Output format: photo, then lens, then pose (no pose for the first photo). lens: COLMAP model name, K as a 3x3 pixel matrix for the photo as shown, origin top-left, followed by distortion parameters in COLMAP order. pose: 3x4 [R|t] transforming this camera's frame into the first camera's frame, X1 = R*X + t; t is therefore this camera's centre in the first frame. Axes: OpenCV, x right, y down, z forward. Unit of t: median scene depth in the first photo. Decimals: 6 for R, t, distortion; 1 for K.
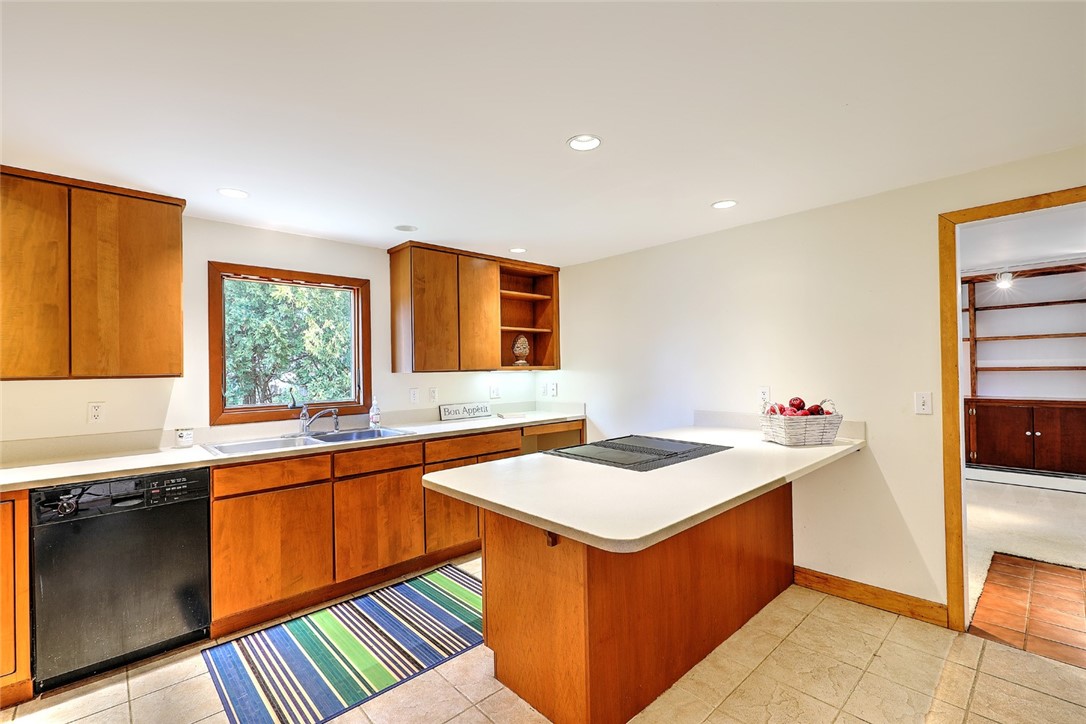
lens RADIAL K [[486.7, 0, 524.7], [0, 486.7, 364.9], [0, 0, 1]] dist [0.001638, -0.000038]
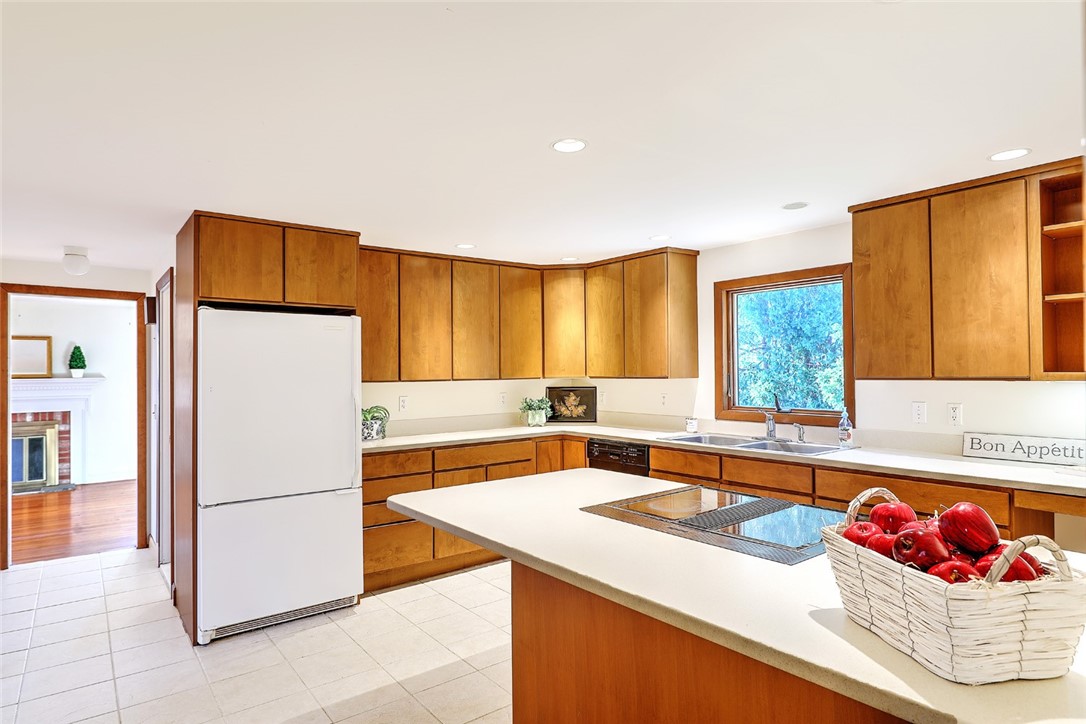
lens RADIAL K [[599.4, 0, 543.0], [0, 599.4, 362.0], [0, 0, 1]] dist [0.002128, -0.049241]
pose [[-0.084690, -0.001993, -0.996405, 0.799436], [0.013837, 0.999899, -0.003177, -0.016763], [0.996311, -0.014056, -0.084654, 0.648224]]
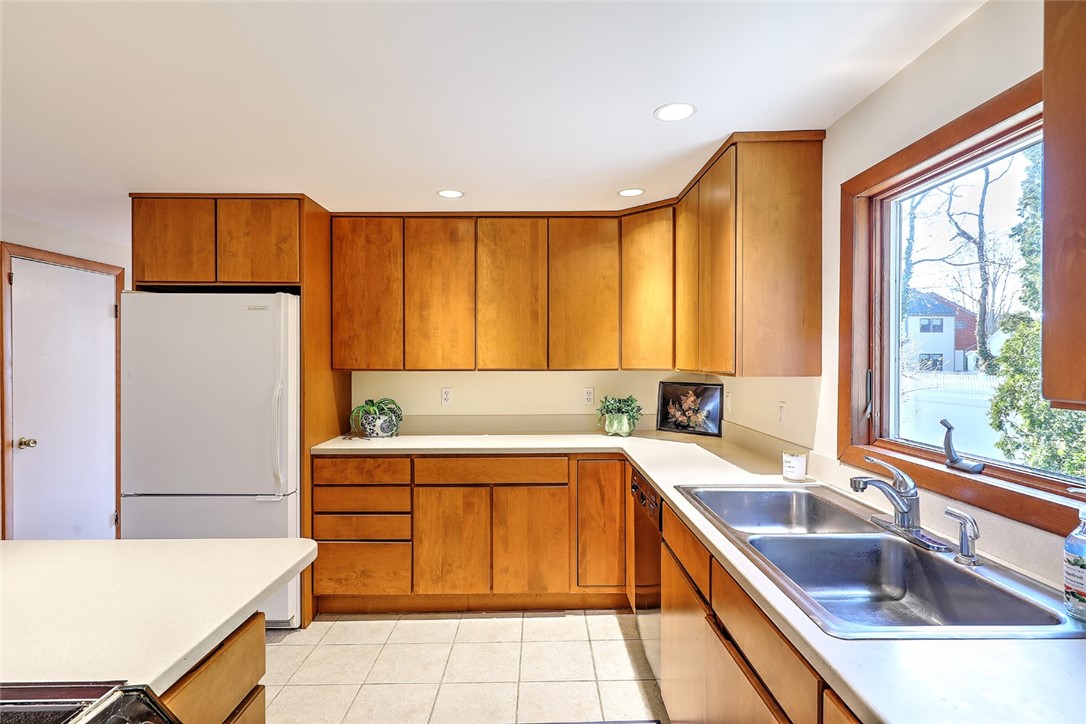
lens RADIAL K [[540.9, 0, 543.0], [0, 540.9, 362.0], [0, 0, 1]] dist [-0.002783, 0.000123]
pose [[-0.664509, 0.017083, -0.747085, 0.083068], [0.011265, 0.999854, 0.012843, -0.008248], [0.747196, 0.000118, -0.664604, 1.079319]]
